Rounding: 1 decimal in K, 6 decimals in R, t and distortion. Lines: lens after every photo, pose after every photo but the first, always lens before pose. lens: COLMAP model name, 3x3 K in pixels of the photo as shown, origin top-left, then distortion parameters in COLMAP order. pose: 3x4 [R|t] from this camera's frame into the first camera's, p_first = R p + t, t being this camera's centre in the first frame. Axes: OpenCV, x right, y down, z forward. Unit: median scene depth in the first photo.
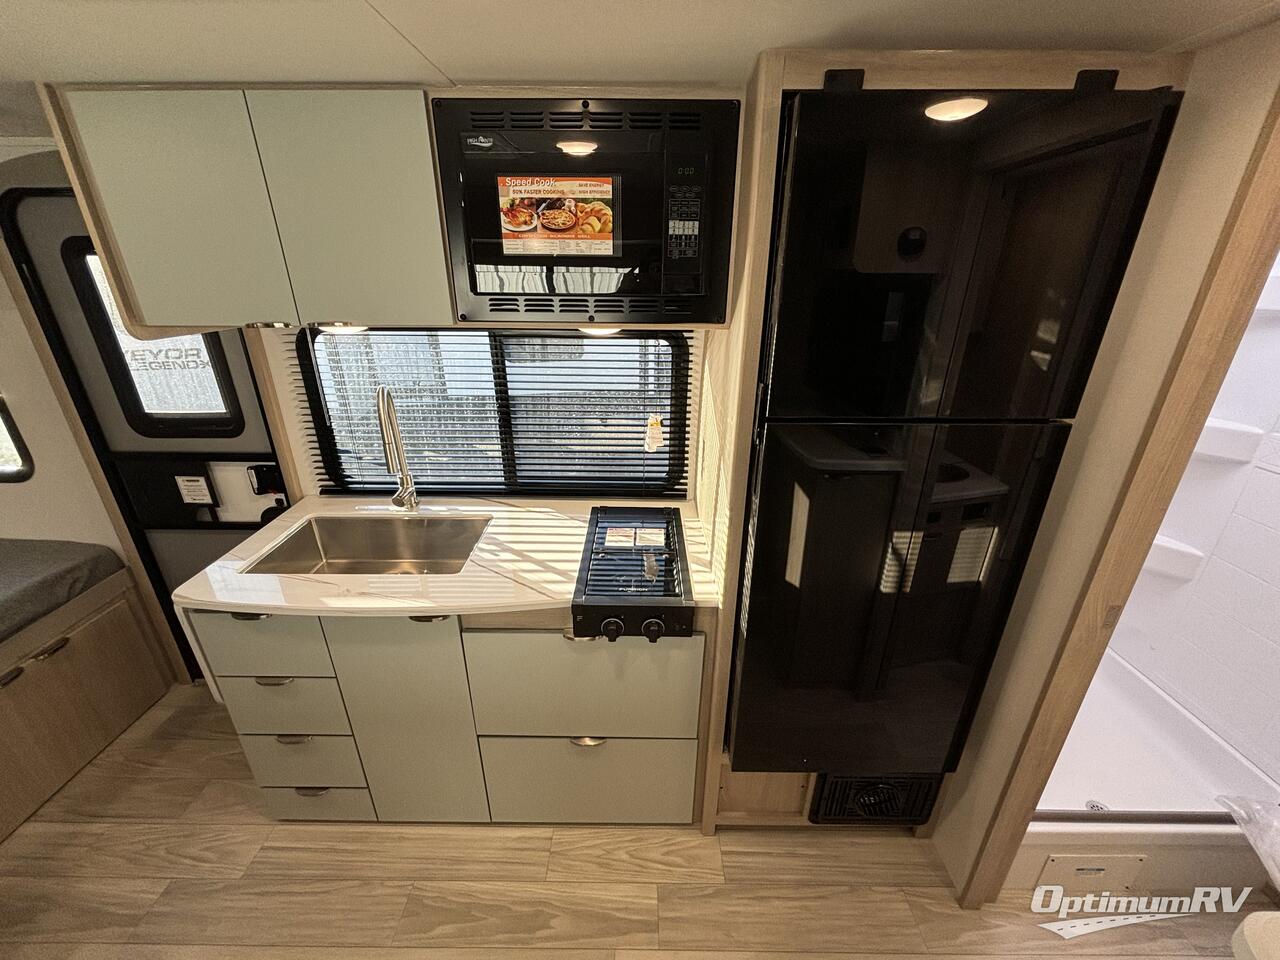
lens RADIAL K [[515.9, 0, 640.0], [0, 515.9, 480.0], [0, 0, 1]] dist [-0.000406, -0.000834]
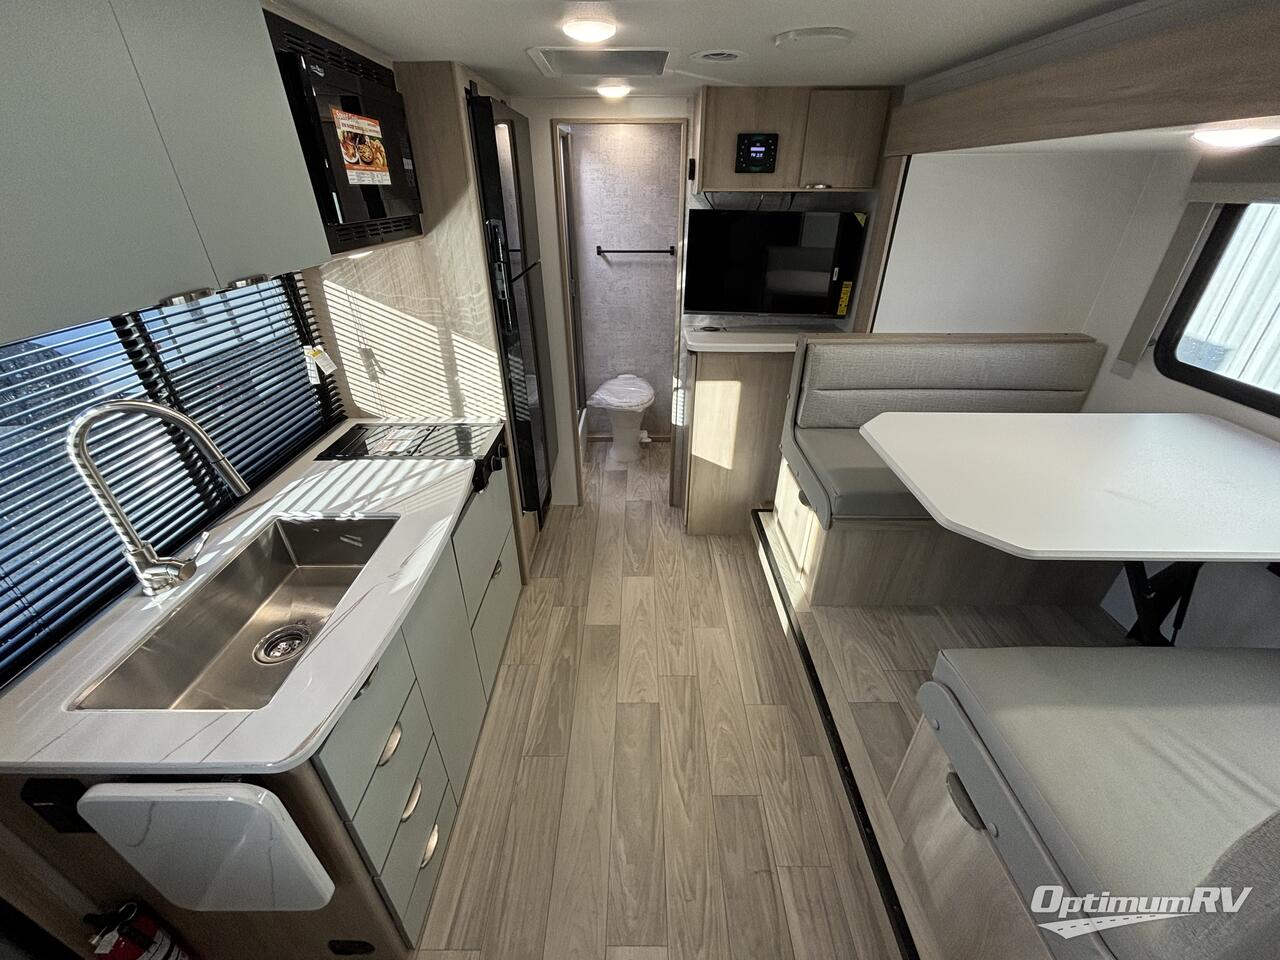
lens RADIAL K [[515.9, 0, 640.0], [0, 515.9, 480.0], [0, 0, 1]] dist [-0.000406, -0.000834]
pose [[-0.003019, -0.512241, 0.858837, -1.516602], [0.394279, 0.788656, 0.471769, -0.214906], [-0.918986, 0.340045, 0.199585, 0.418528]]
